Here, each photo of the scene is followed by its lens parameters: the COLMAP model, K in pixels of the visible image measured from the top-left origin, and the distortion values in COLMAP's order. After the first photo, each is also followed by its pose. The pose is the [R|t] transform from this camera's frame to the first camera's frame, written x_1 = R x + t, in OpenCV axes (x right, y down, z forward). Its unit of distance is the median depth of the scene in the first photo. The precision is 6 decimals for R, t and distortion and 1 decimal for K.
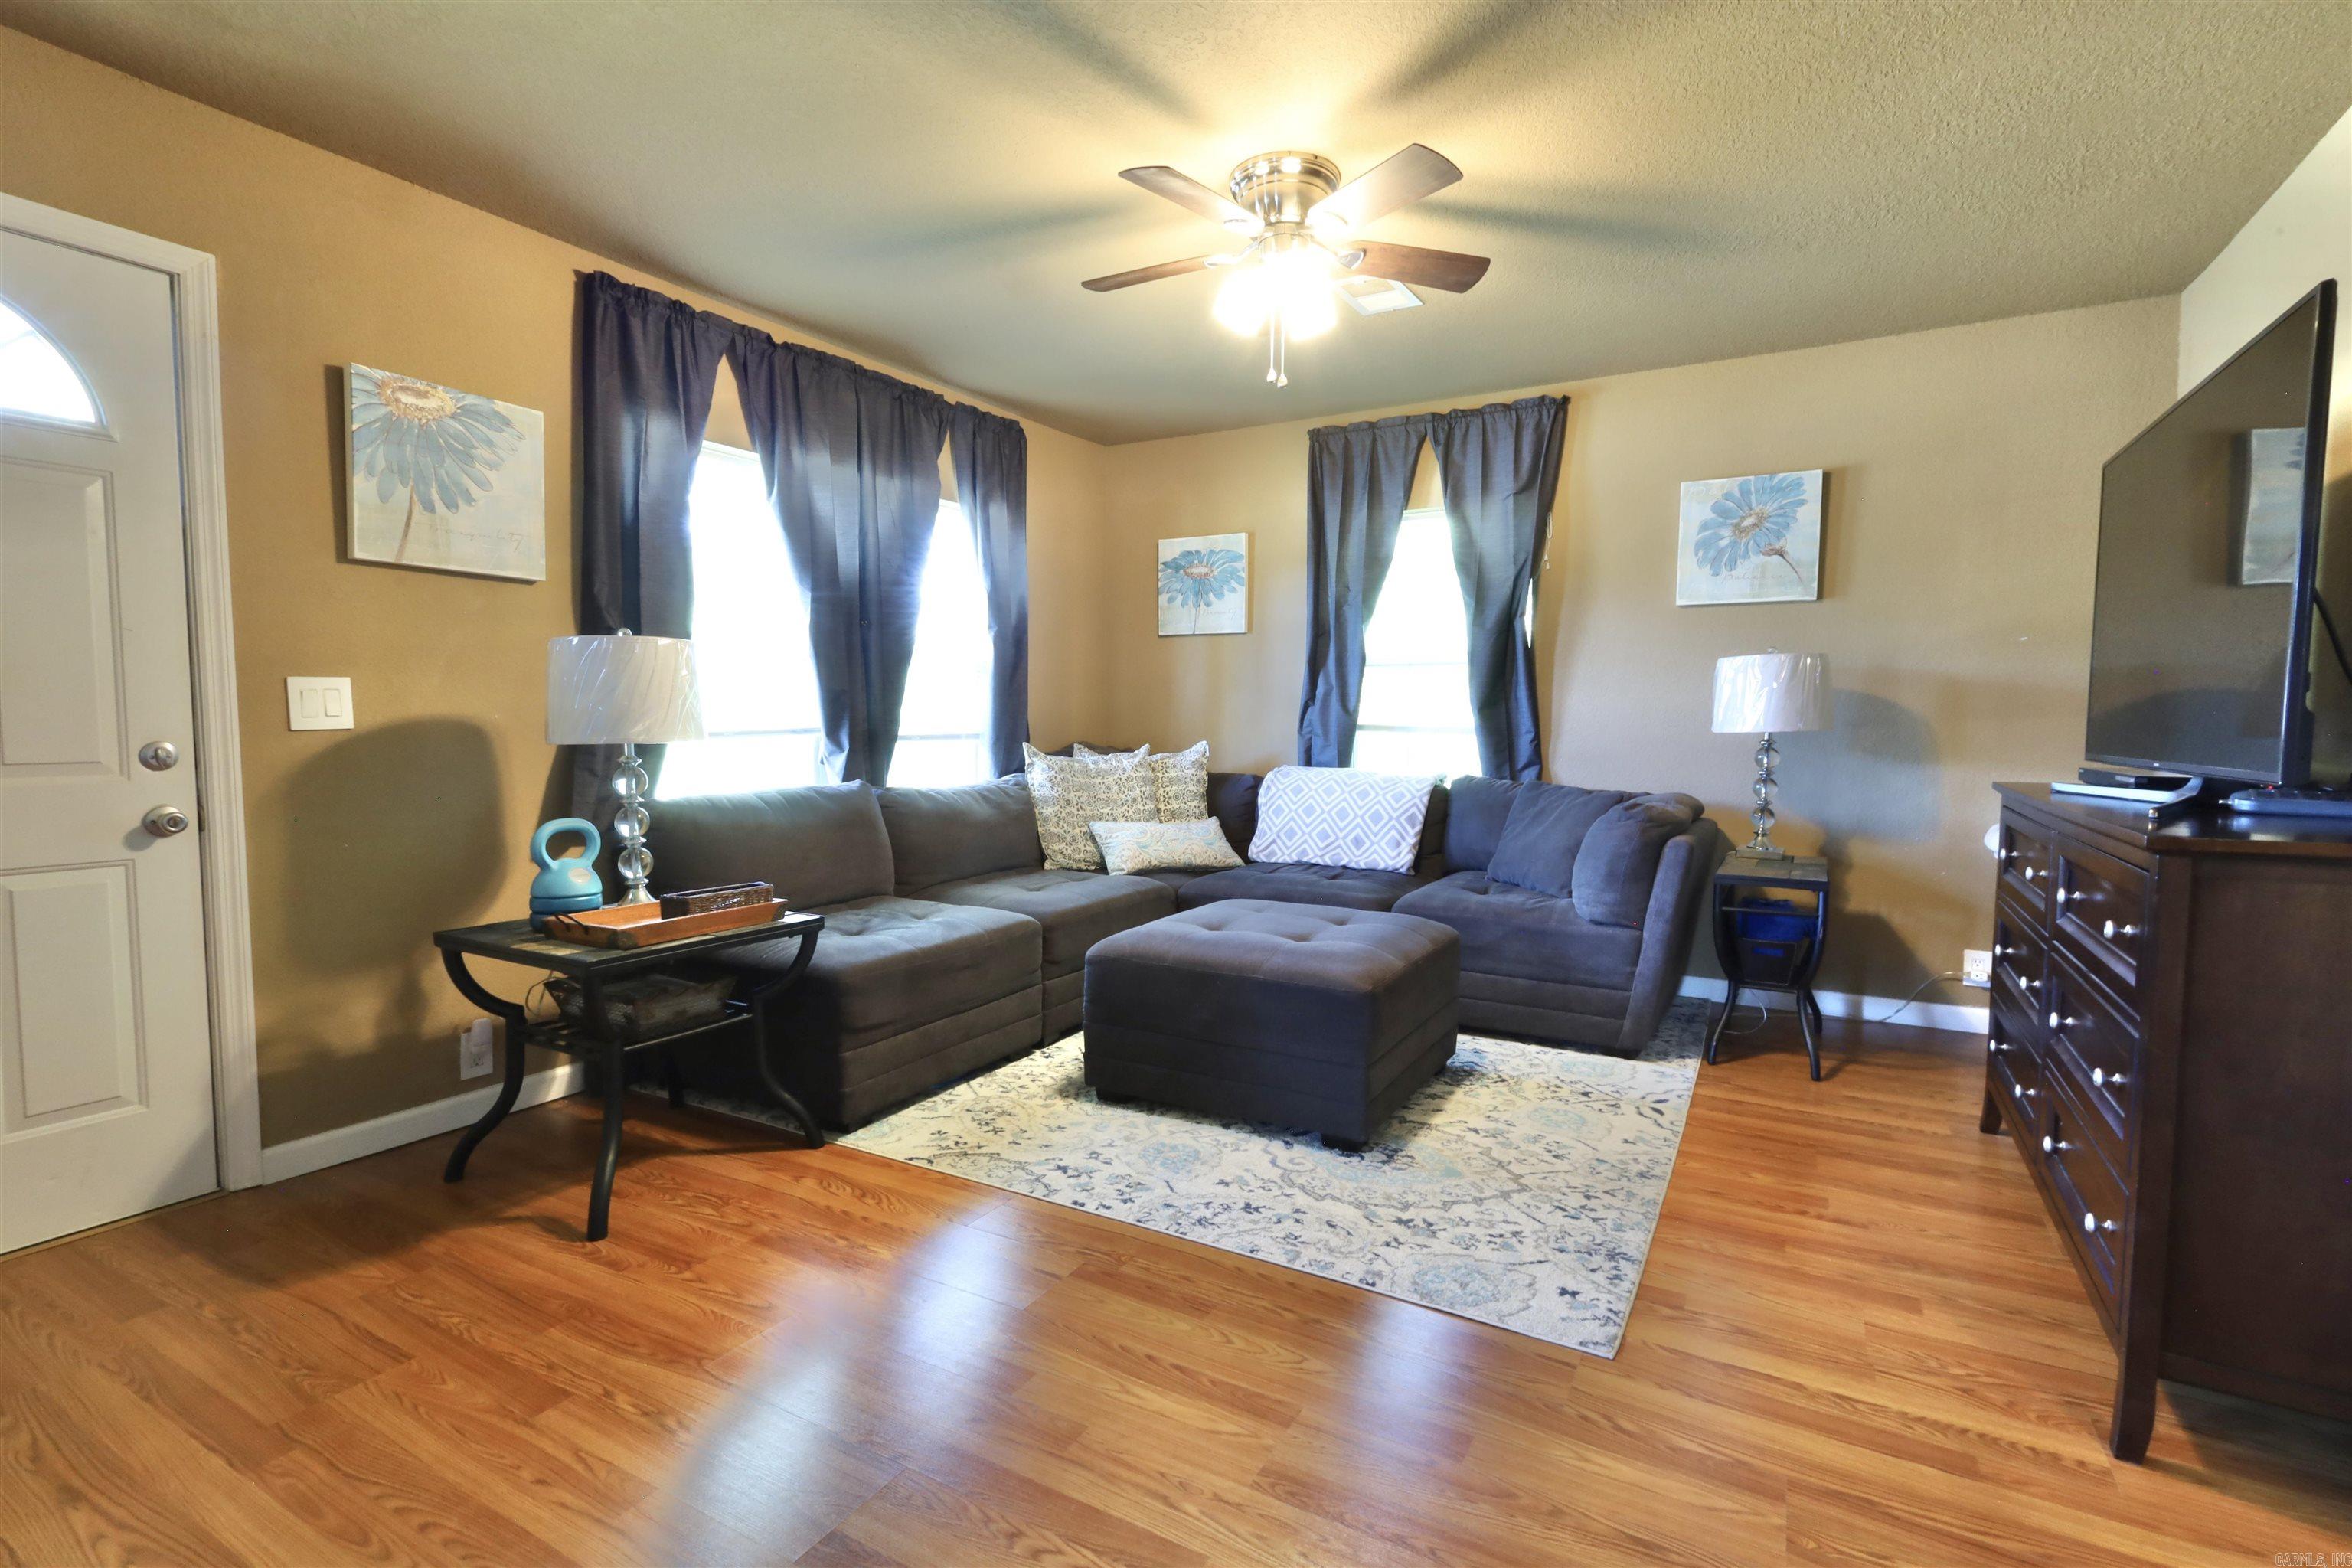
lens RADIAL K [[1083.8, 0, 1179.9], [0, 1083.8, 789.4], [0, 0, 1]] dist [-0.003682, 0.002366]
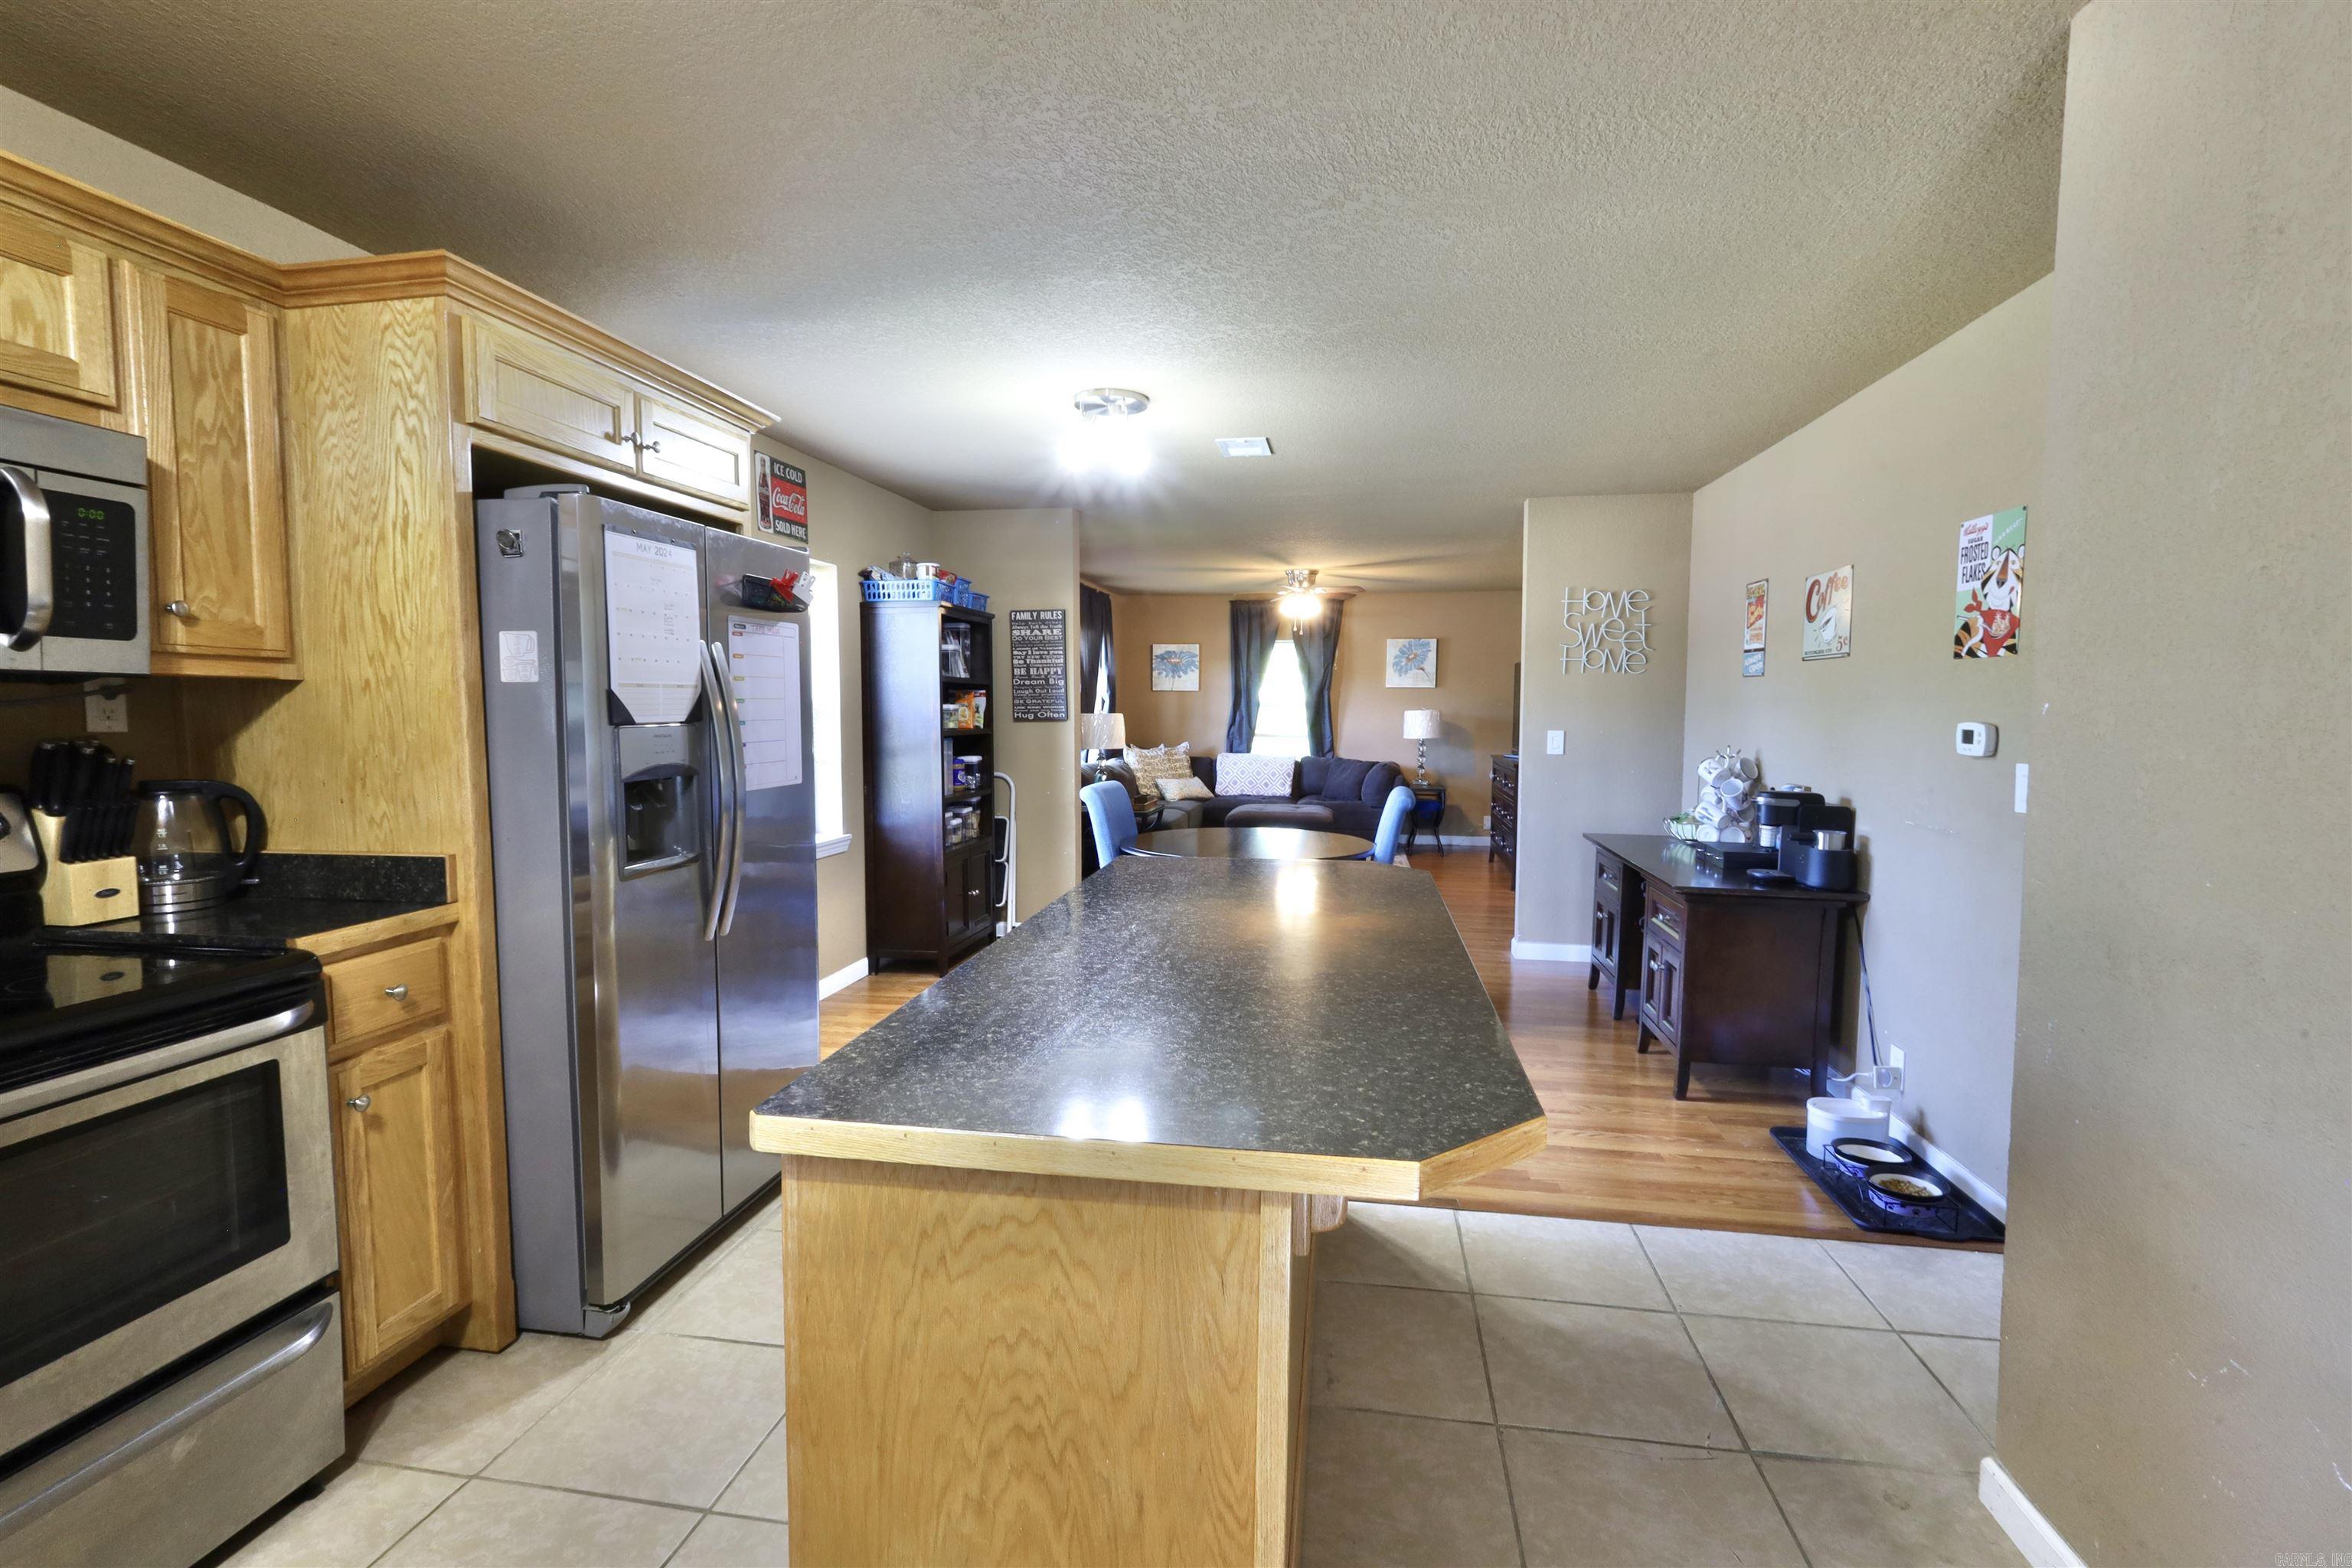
lens RADIAL K [[1083.8, 0, 1175.0], [0, 1083.8, 787.2], [0, 0, 1]] dist [-0.003682, 0.002366]
pose [[0.940000, -0.024974, 0.340260, -0.952214], [0.021059, 0.999663, 0.015196, 0.016019], [-0.340525, -0.007119, 0.940208, -1.324754]]
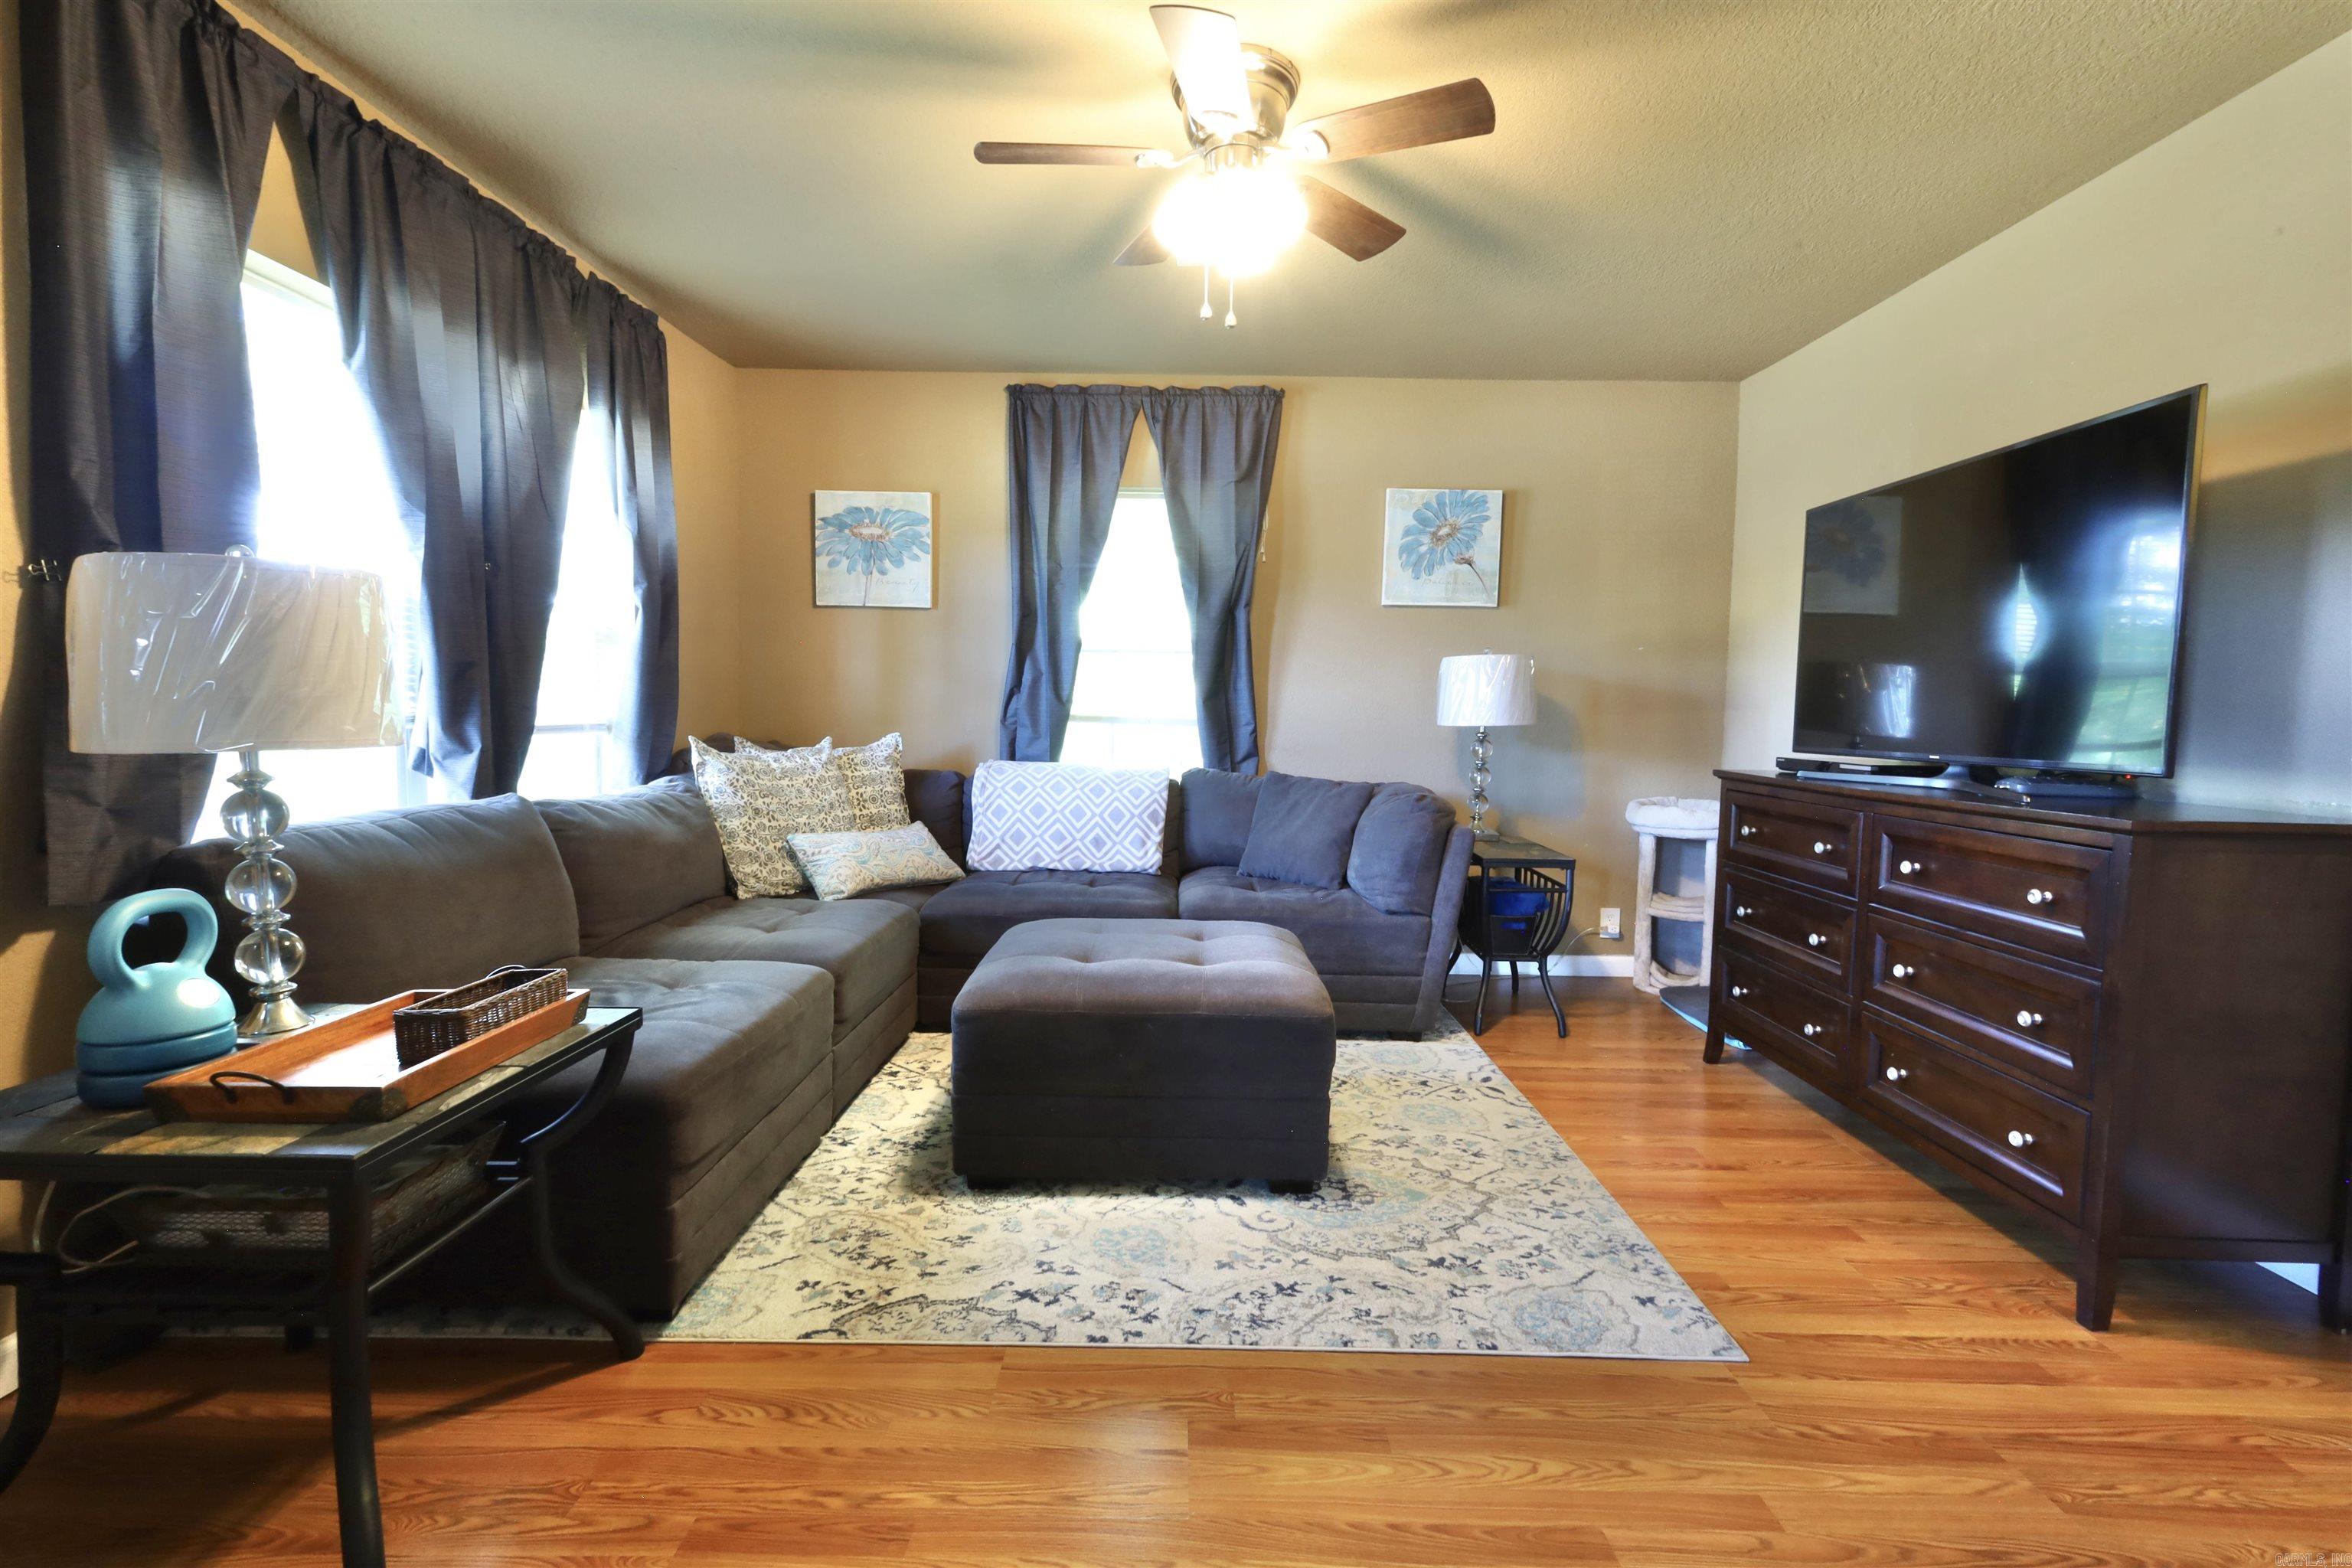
lens RADIAL K [[1083.8, 0, 1178.7], [0, 1083.8, 787.4], [0, 0, 1]] dist [-0.003682, 0.002366]
pose [[0.872171, -0.027132, 0.488448, -0.259783], [0.021009, 0.999617, 0.018013, -0.015819], [-0.488750, -0.005449, 0.872407, 0.188770]]
